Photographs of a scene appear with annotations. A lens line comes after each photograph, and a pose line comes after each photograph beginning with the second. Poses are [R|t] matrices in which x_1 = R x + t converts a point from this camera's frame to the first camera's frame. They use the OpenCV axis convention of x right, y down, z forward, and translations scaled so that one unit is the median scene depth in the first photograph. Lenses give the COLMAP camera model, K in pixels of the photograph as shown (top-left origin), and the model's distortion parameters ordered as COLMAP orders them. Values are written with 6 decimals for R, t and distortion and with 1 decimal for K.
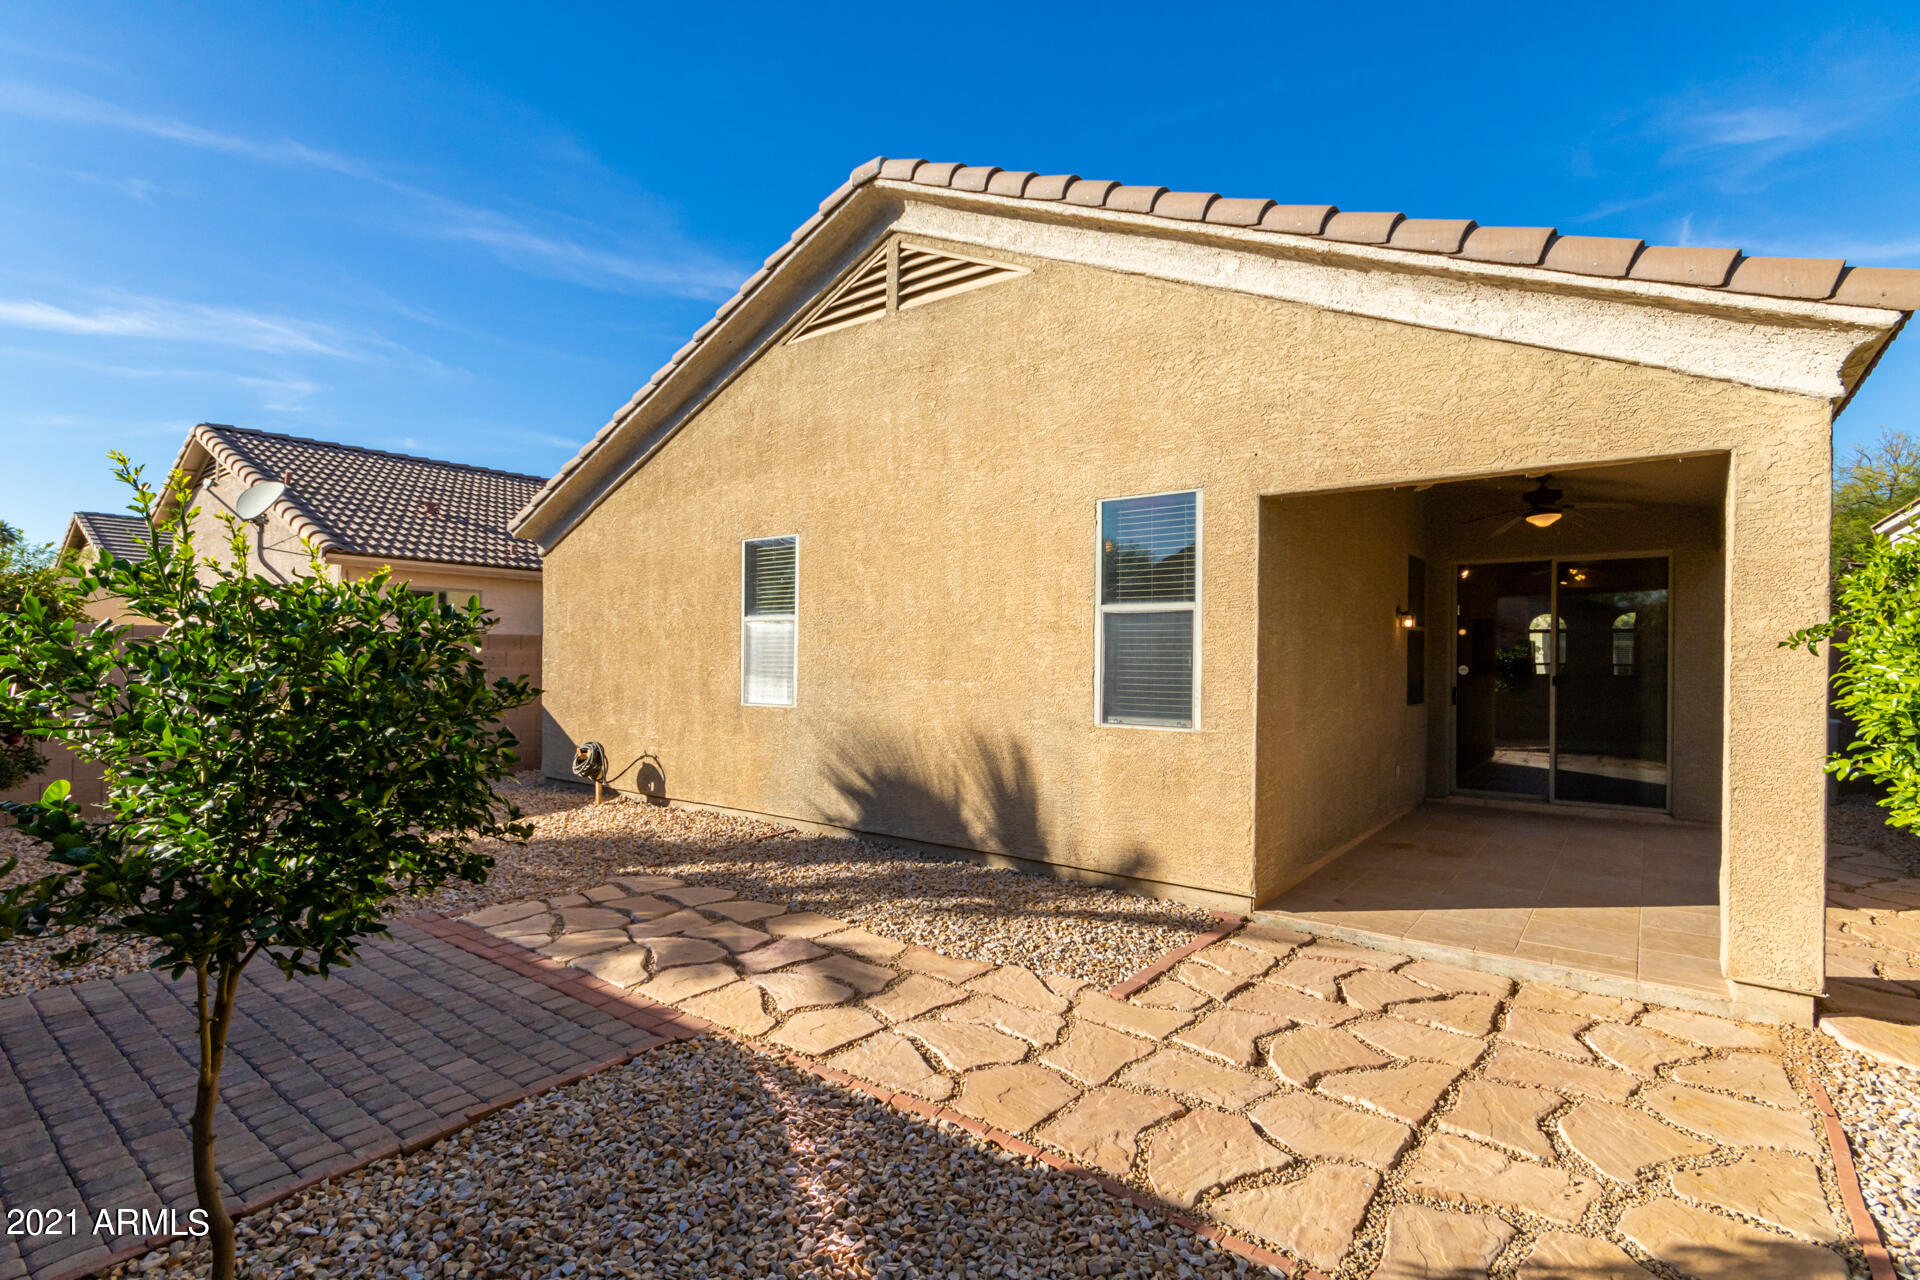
lens RADIAL K [[897.0, 0, 955.7], [0, 897.0, 647.8], [0, 0, 1]] dist [-0.002522, -0.000304]
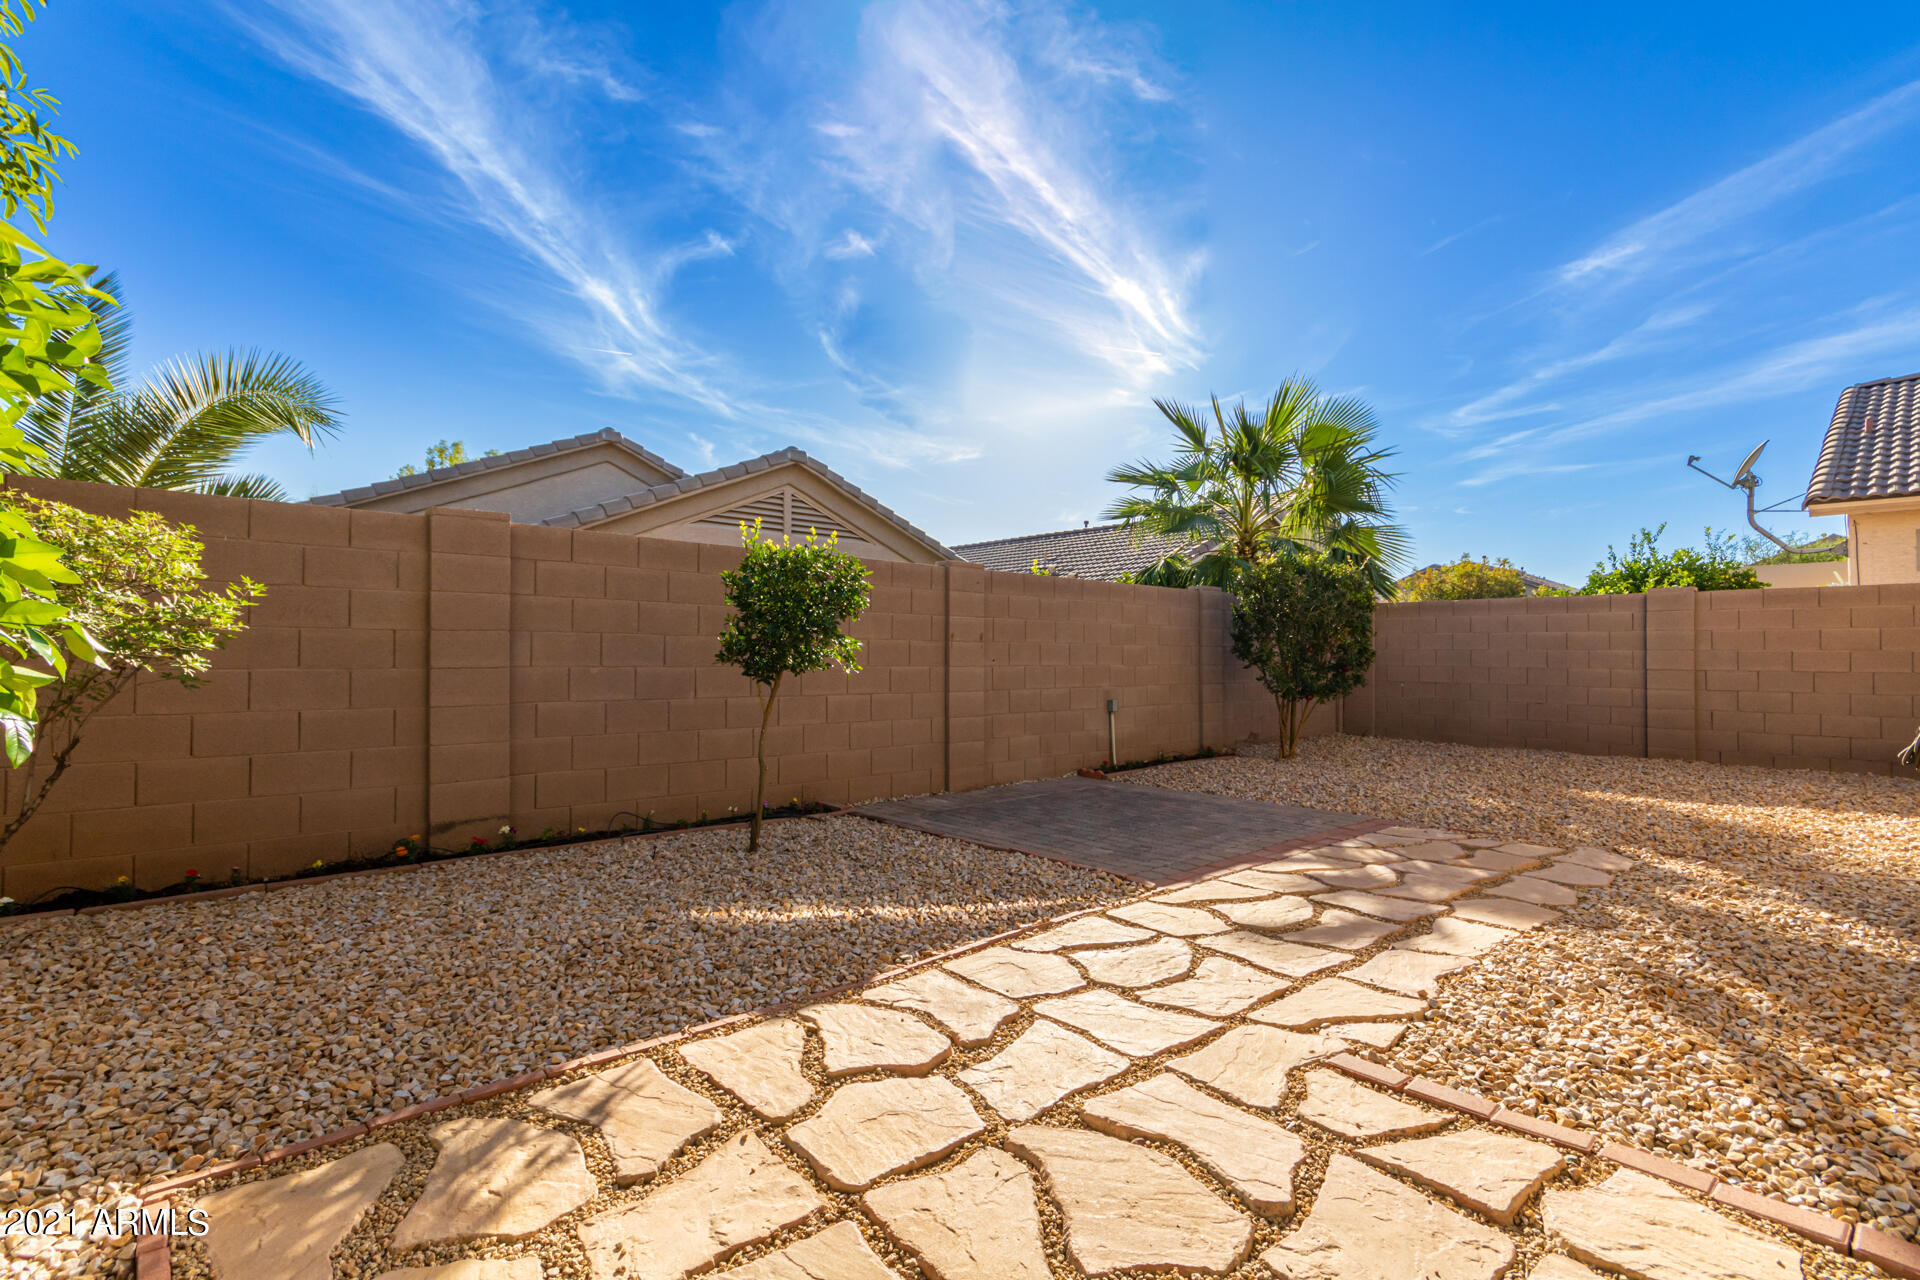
lens RADIAL K [[897.0, 0, 955.1], [0, 897.0, 647.9], [0, 0, 1]] dist [-0.002522, -0.000304]
pose [[-0.196806, -0.020288, -0.980233, 0.872017], [0.002821, 0.999770, -0.021259, 0.139132], [0.980438, -0.006949, -0.196703, 0.941567]]
